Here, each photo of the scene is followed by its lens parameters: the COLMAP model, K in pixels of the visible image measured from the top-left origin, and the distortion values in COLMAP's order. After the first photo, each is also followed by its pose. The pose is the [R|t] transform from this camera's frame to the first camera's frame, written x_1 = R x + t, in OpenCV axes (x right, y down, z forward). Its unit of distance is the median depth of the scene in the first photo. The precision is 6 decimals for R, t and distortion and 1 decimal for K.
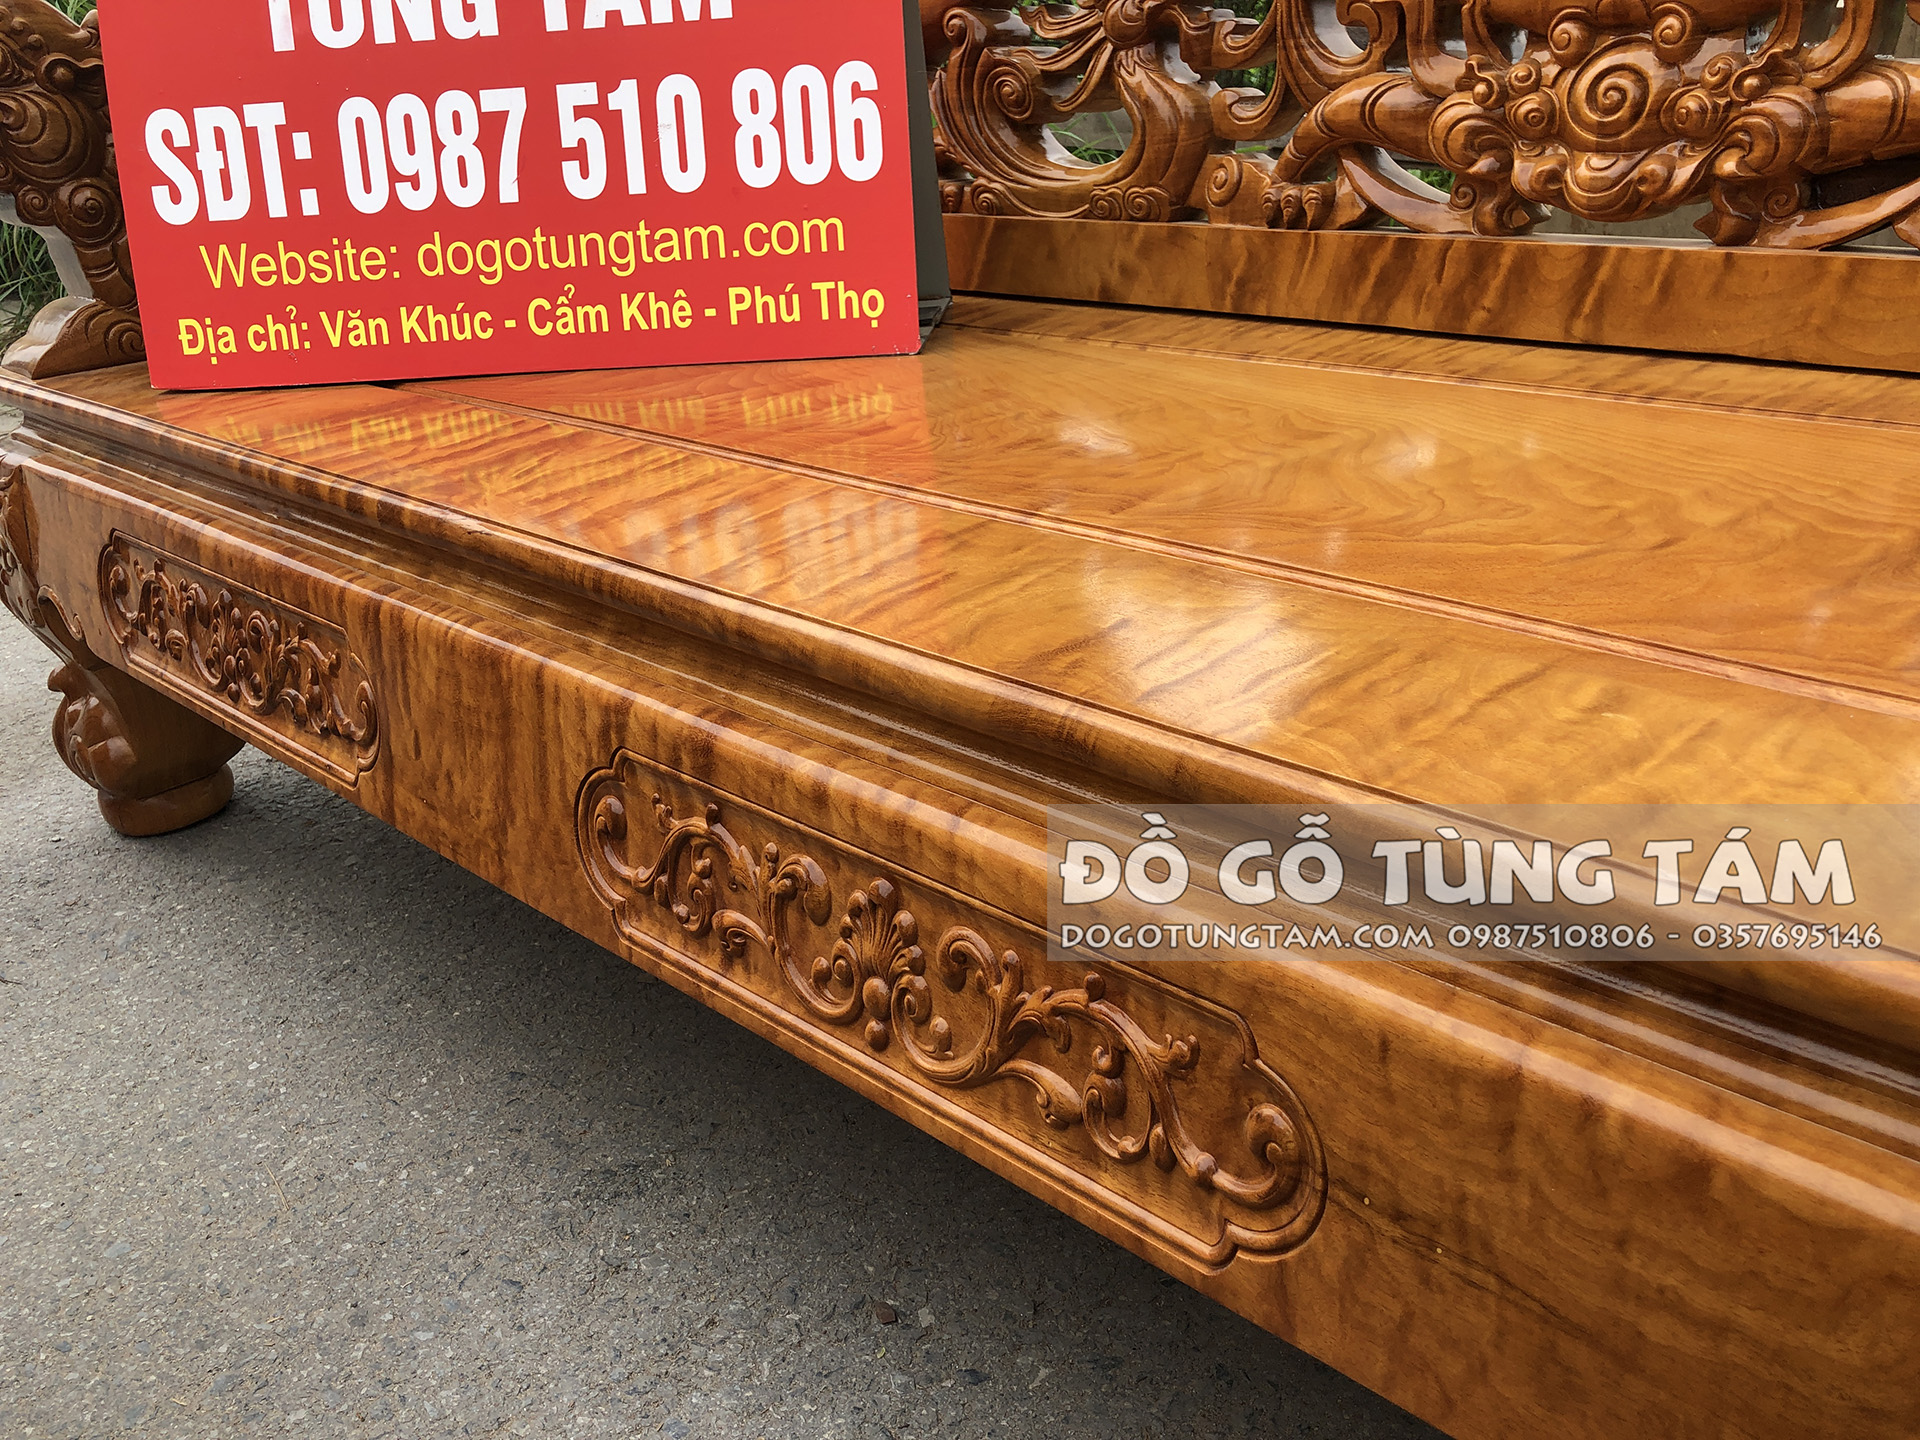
lens RADIAL K [[1587.0, 0, 970.9], [0, 1587.0, 730.2], [0, 0, 1]] dist [0.010044, 0.014159]
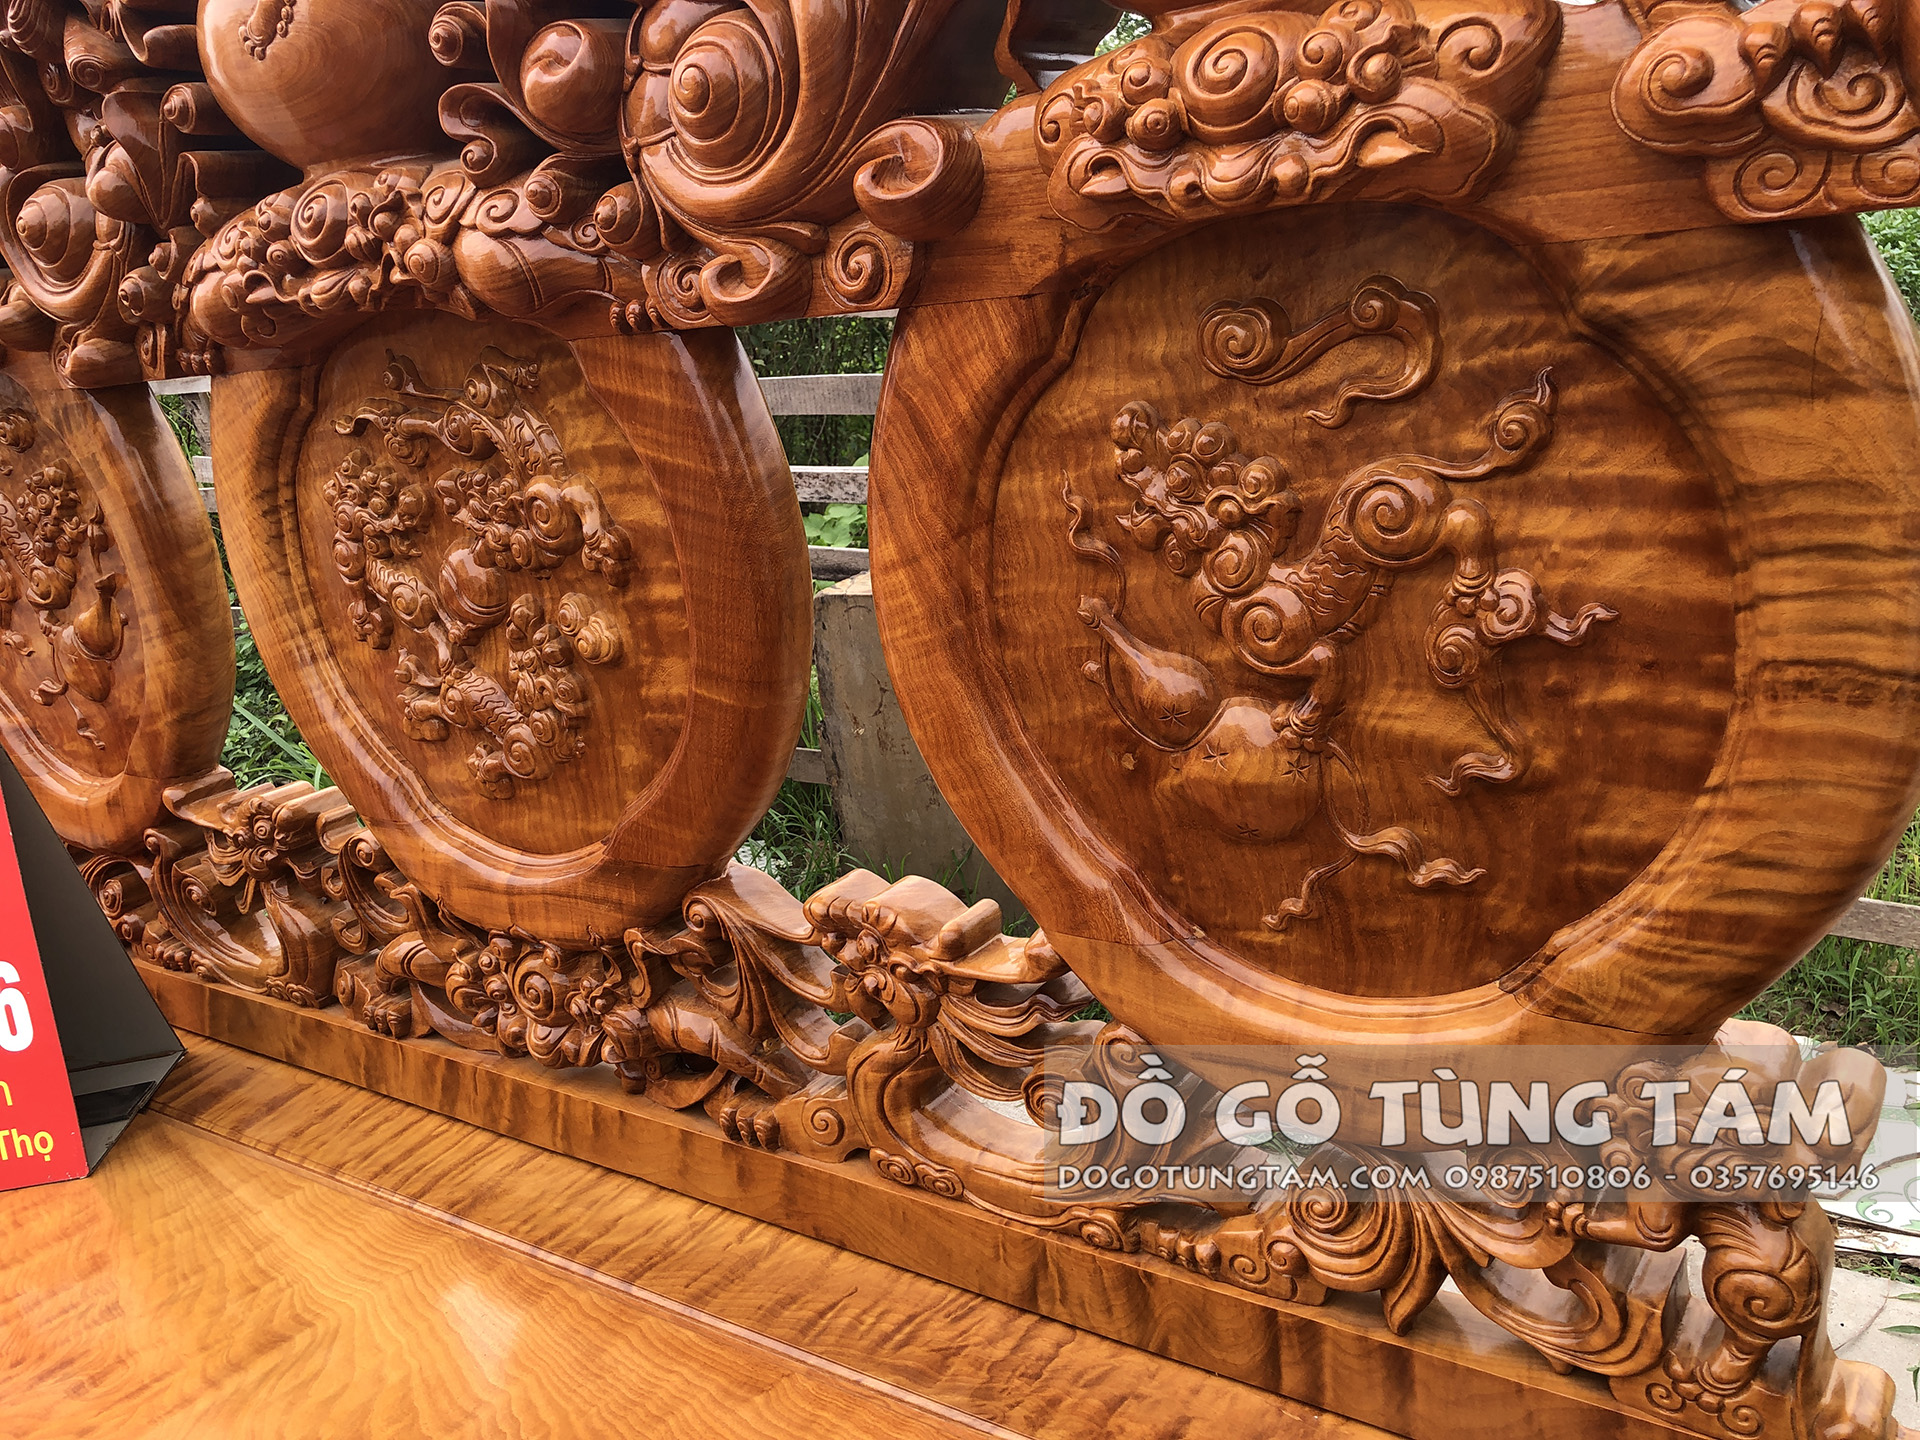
lens RADIAL K [[1561.1, 0, 1005.5], [0, 1561.1, 710.9], [0, 0, 1]] dist [0.013079, 0.001561]
pose [[0.980988, -0.134952, 0.139465, 0.529279], [0.149013, 0.984182, -0.095813, -0.369551], [-0.124329, 0.114774, 0.985581, -0.296733]]
